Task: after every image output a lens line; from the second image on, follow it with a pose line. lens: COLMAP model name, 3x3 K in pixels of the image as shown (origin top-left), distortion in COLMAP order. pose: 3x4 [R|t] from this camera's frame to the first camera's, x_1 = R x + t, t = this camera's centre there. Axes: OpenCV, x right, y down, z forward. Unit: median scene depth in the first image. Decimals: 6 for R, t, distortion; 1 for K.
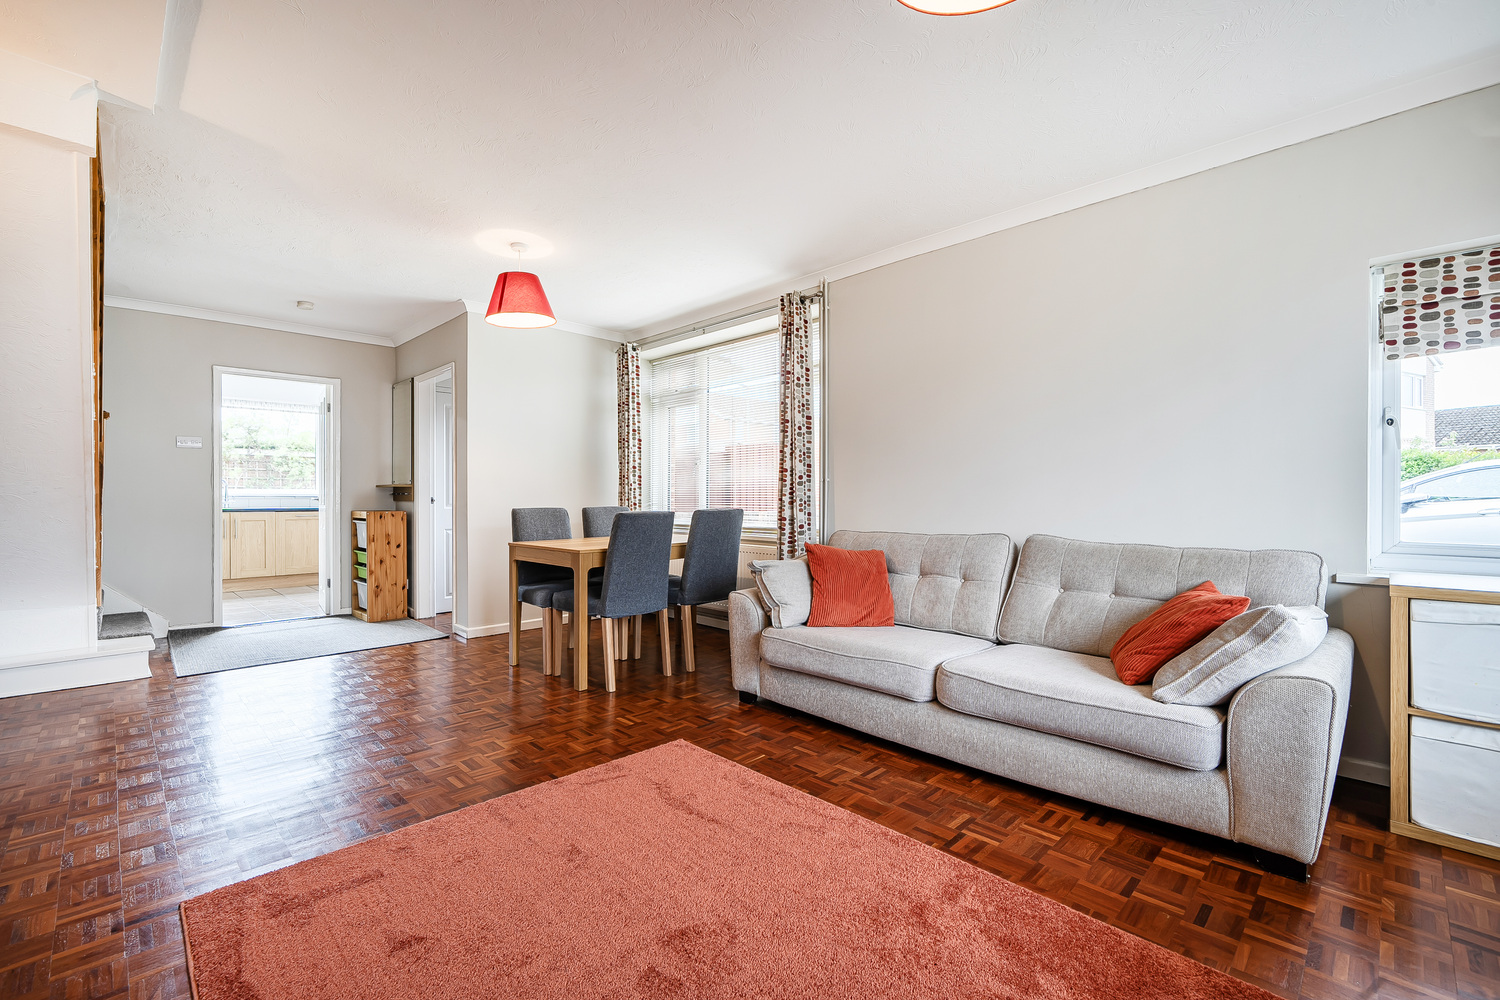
lens RADIAL K [[649.3, 0, 750.0], [0, 649.3, 500.0], [0, 0, 1]] dist [0.000163, 0.000020]
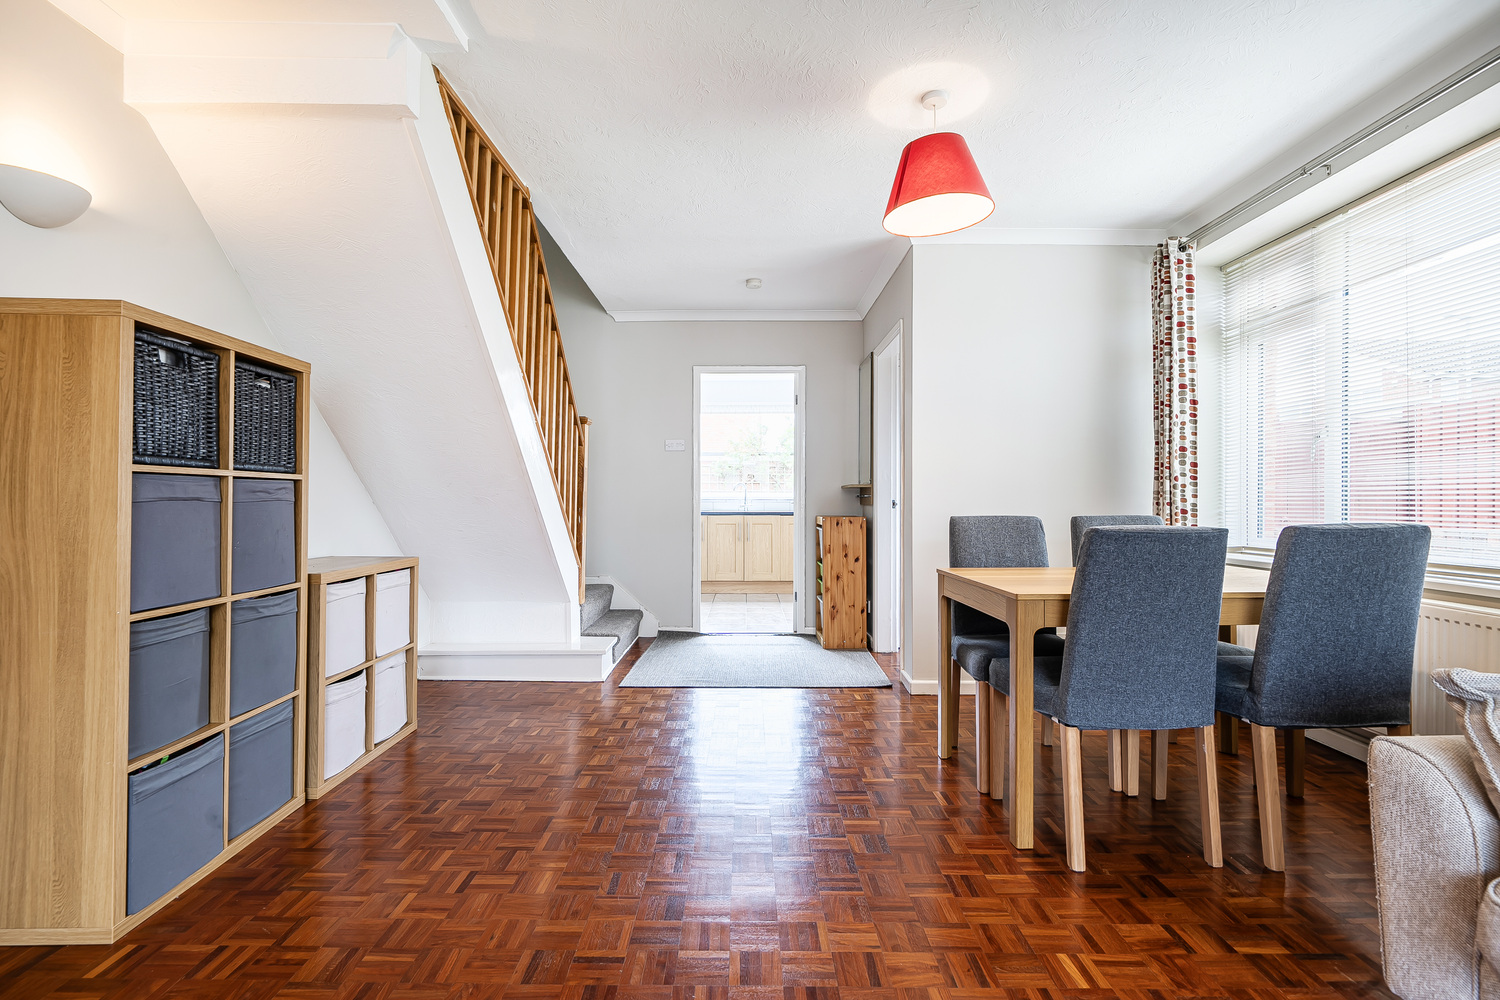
lens RADIAL K [[720.6, 0, 750.0], [0, 720.6, 500.0], [0, 0, 1]] dist [-0.000935, -0.000829]
pose [[0.705192, -0.000430, -0.709016, 0.007647], [-0.004748, 0.999975, -0.005329, 0.001265], [0.709000, 0.007124, 0.705172, 0.265644]]
